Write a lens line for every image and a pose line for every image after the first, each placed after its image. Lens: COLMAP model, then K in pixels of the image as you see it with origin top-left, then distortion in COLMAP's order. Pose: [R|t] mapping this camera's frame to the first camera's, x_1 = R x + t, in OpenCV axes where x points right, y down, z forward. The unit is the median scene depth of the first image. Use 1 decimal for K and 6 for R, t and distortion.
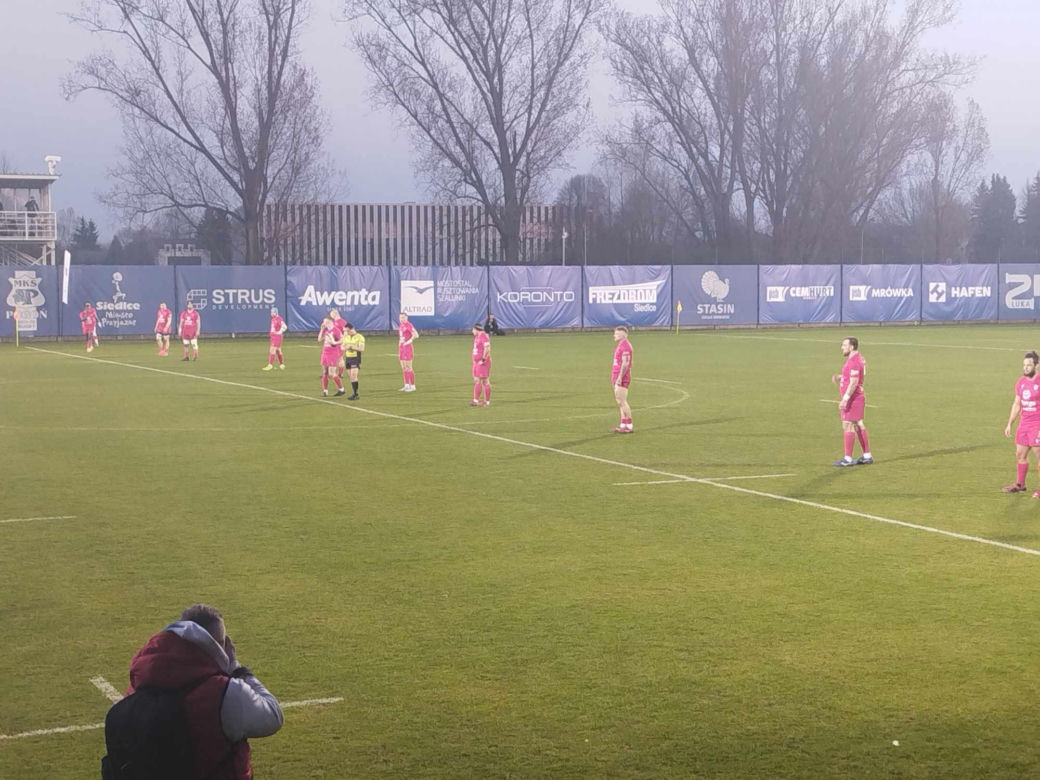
lens RADIAL K [[1838.2, 0, 528.1], [0, 1838.2, 388.7], [0, 0, 1]] dist [0.301159, -1.398318]
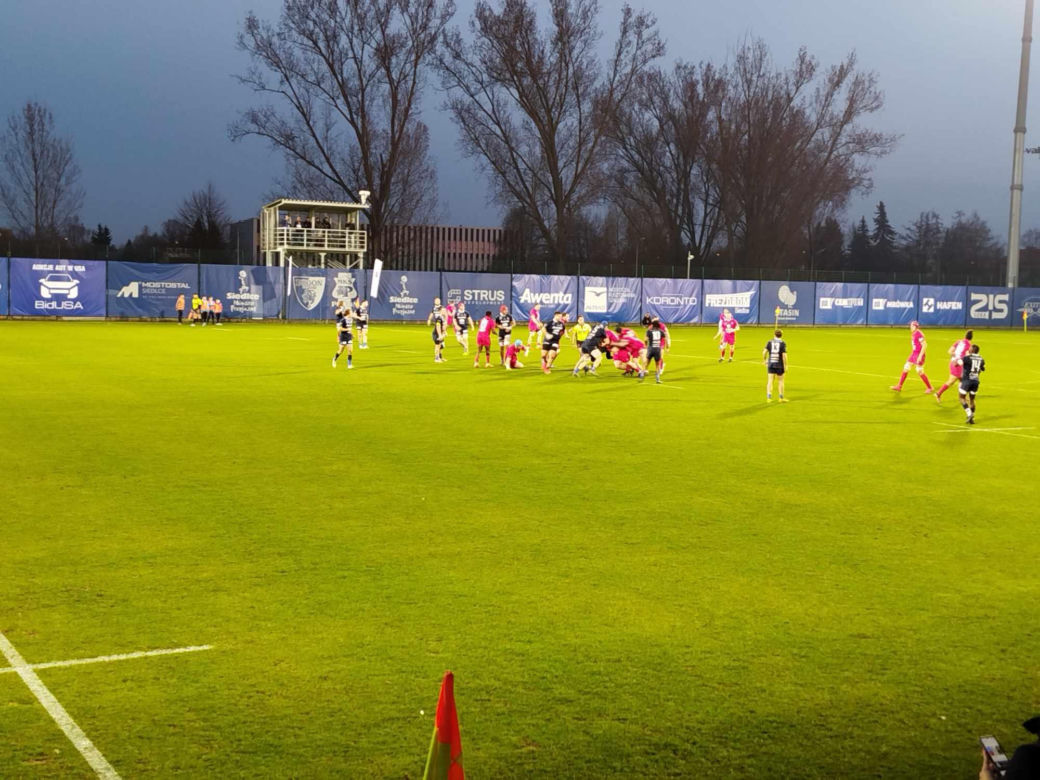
lens RADIAL K [[1422.5, 0, 524.0], [0, 1422.5, 403.2], [0, 0, 1]] dist [0.212220, -0.658592]
pose [[0.996007, 0.022960, 0.086269, -0.189435], [-0.024992, 0.999433, 0.022556, 0.005904], [-0.085702, -0.024622, 0.996017, -0.069127]]
